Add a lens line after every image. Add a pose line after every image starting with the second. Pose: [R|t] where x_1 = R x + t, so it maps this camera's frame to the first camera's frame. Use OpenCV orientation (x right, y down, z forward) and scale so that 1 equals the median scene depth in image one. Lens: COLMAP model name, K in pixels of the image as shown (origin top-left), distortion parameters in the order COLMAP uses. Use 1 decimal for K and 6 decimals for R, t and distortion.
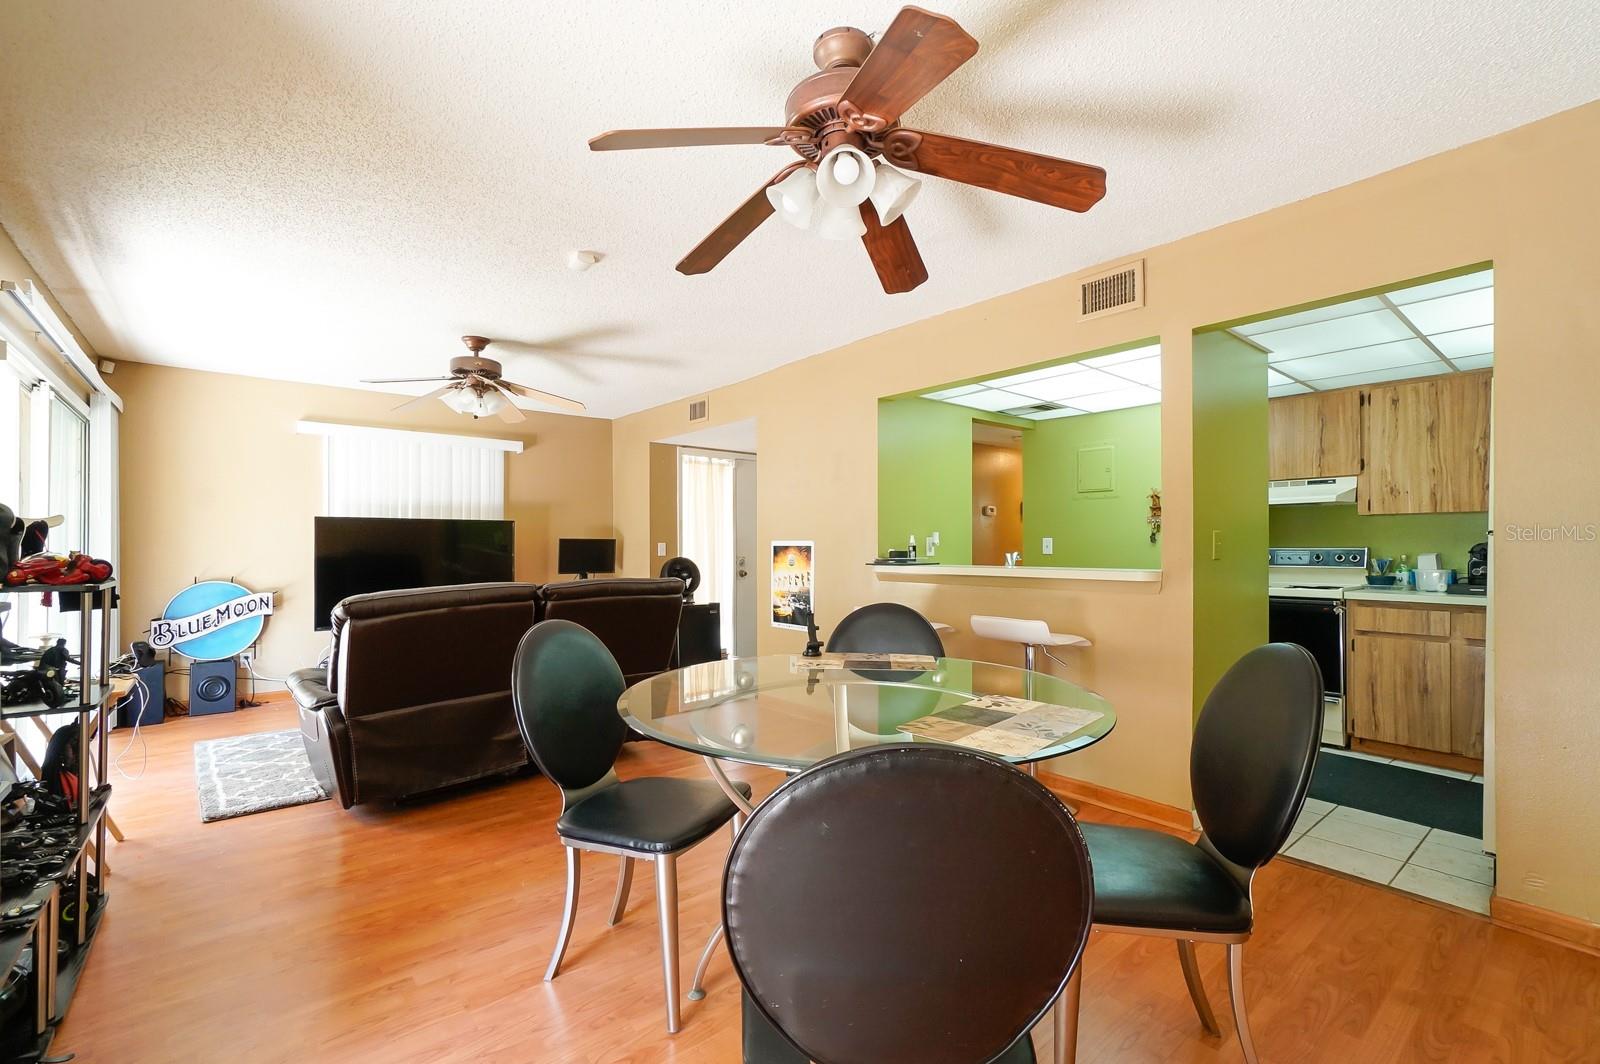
lens RADIAL K [[696.6, 0, 799.7], [0, 696.6, 535.8], [0, 0, 1]] dist [0.000790, 0.000493]
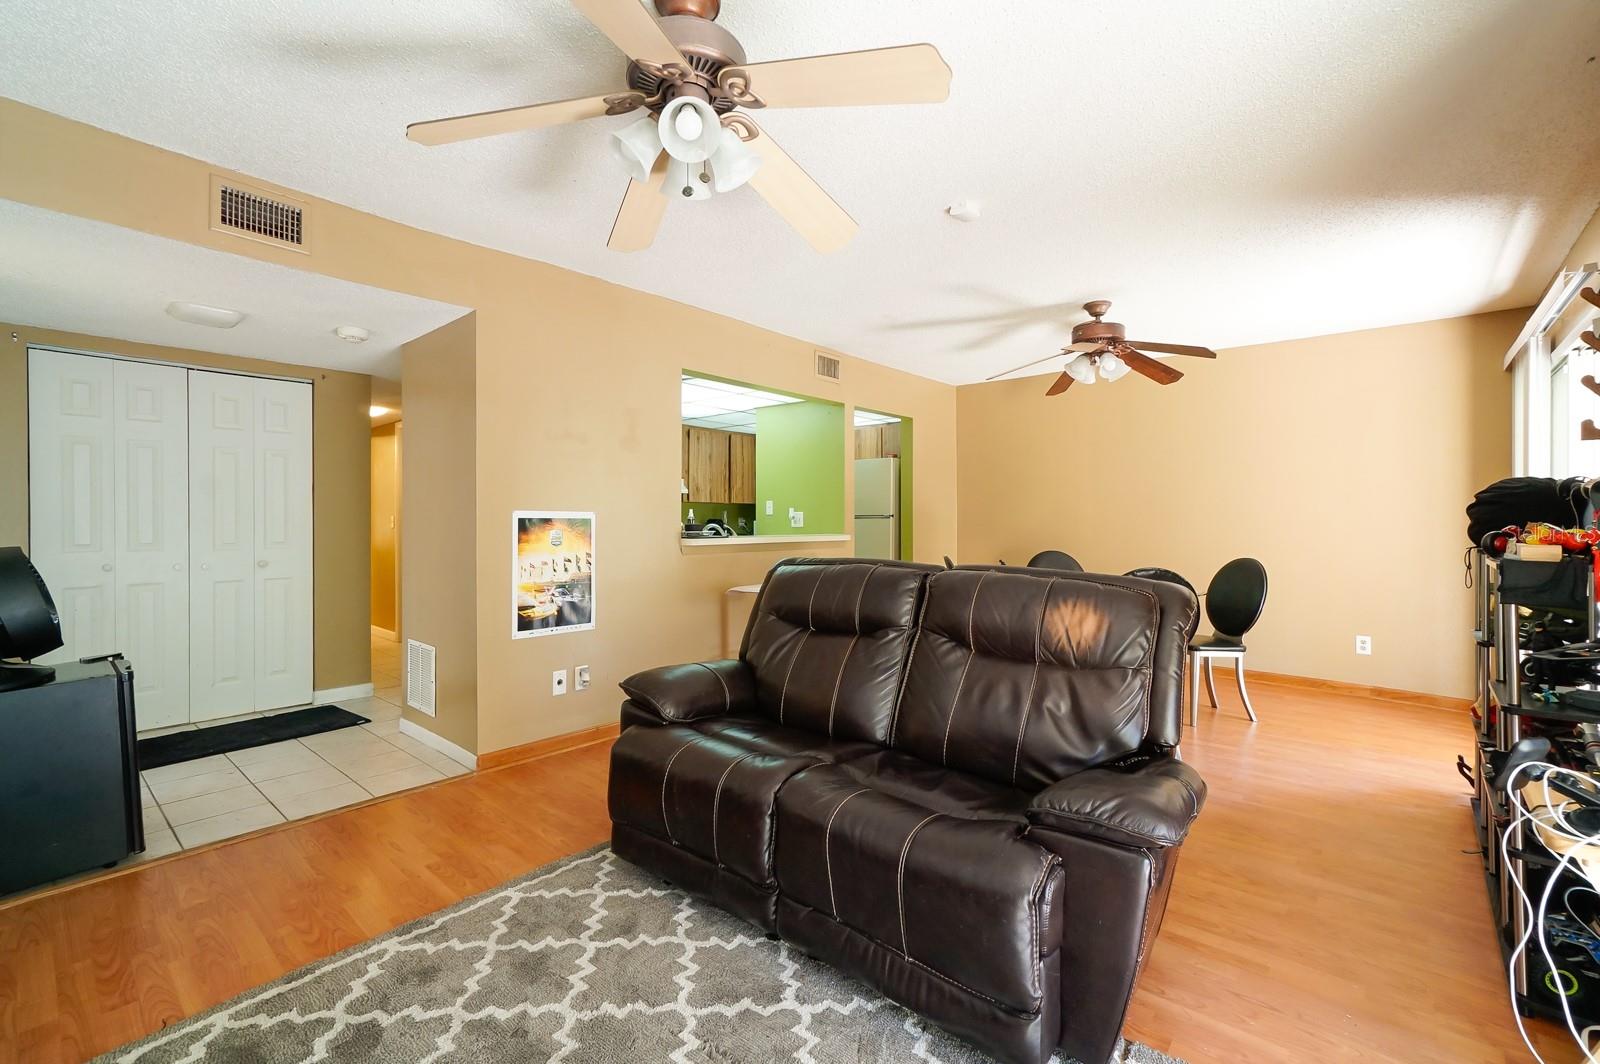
lens RADIAL K [[696.6, 0, 771.3], [0, 696.6, 526.7], [0, 0, 1]] dist [0.000790, 0.000493]
pose [[-0.125323, -0.004308, 0.992107, -0.753244], [-0.011797, 0.999926, 0.002852, 0.018110], [-0.992046, -0.011347, -0.125364, 0.863024]]
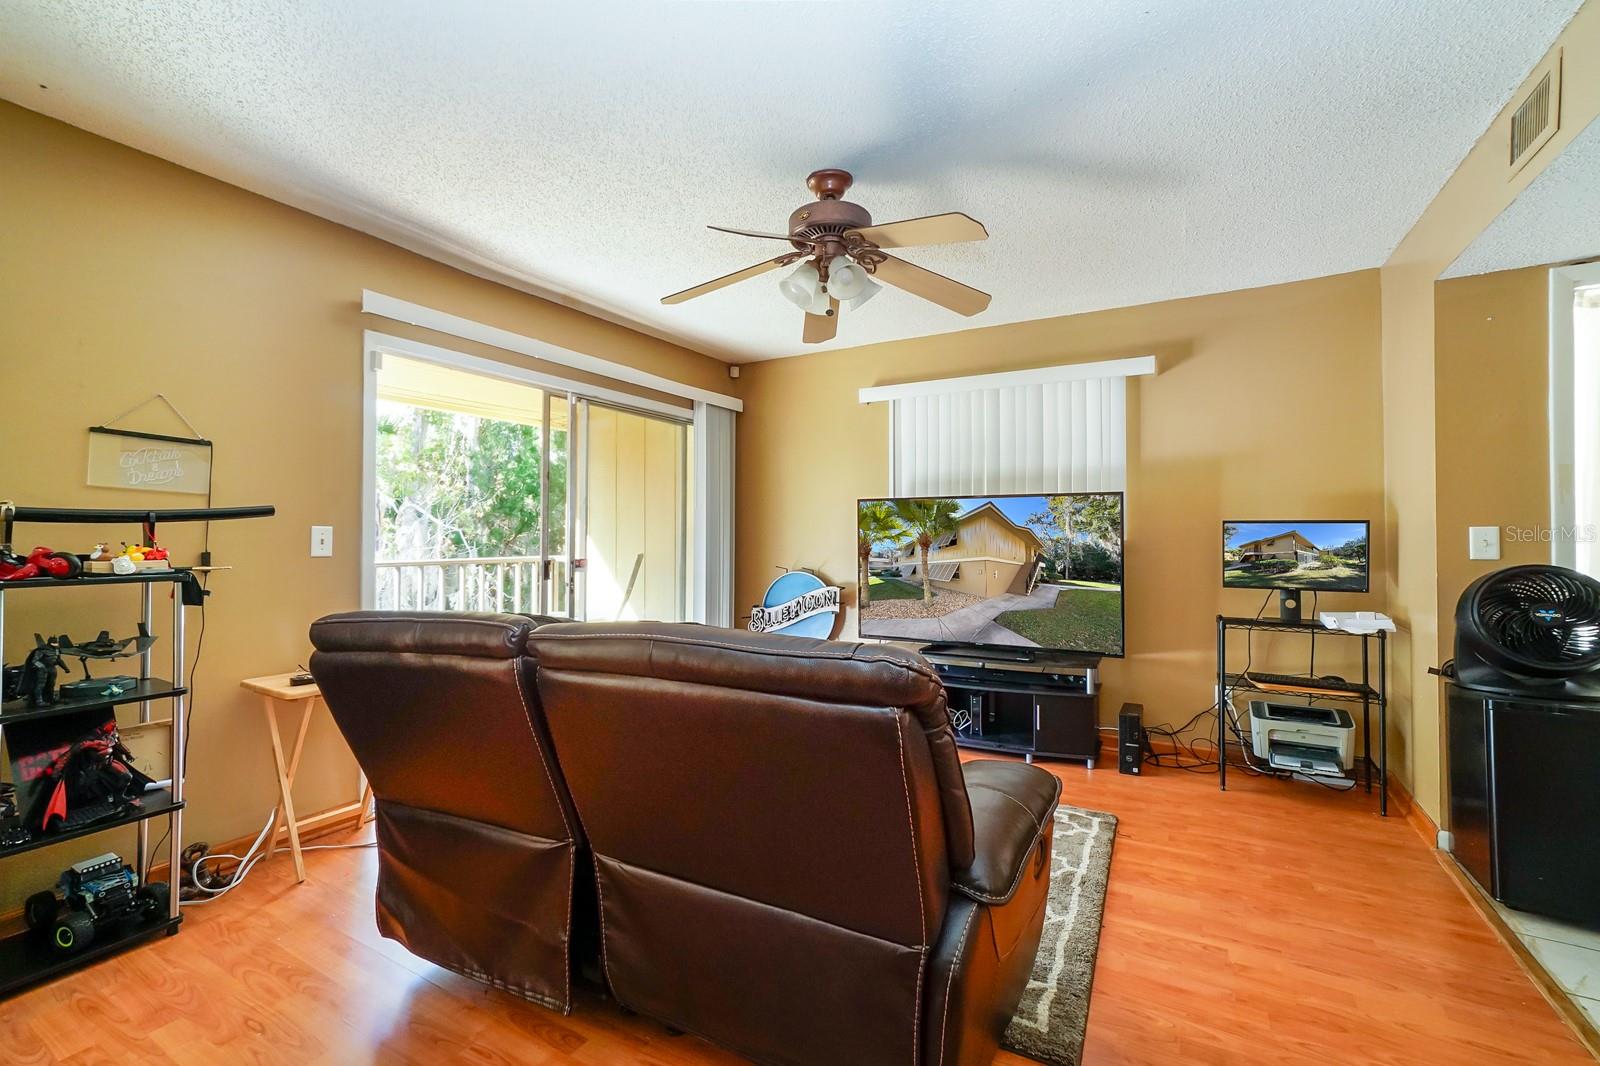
lens RADIAL K [[696.6, 0, 796.3], [0, 696.6, 527.6], [0, 0, 1]] dist [0.000790, 0.000493]
pose [[0.344028, -0.008660, -0.938920, 0.051225], [0.011936, 0.999917, -0.004849, 0.010449], [0.938884, -0.009538, 0.344102, 0.665163]]
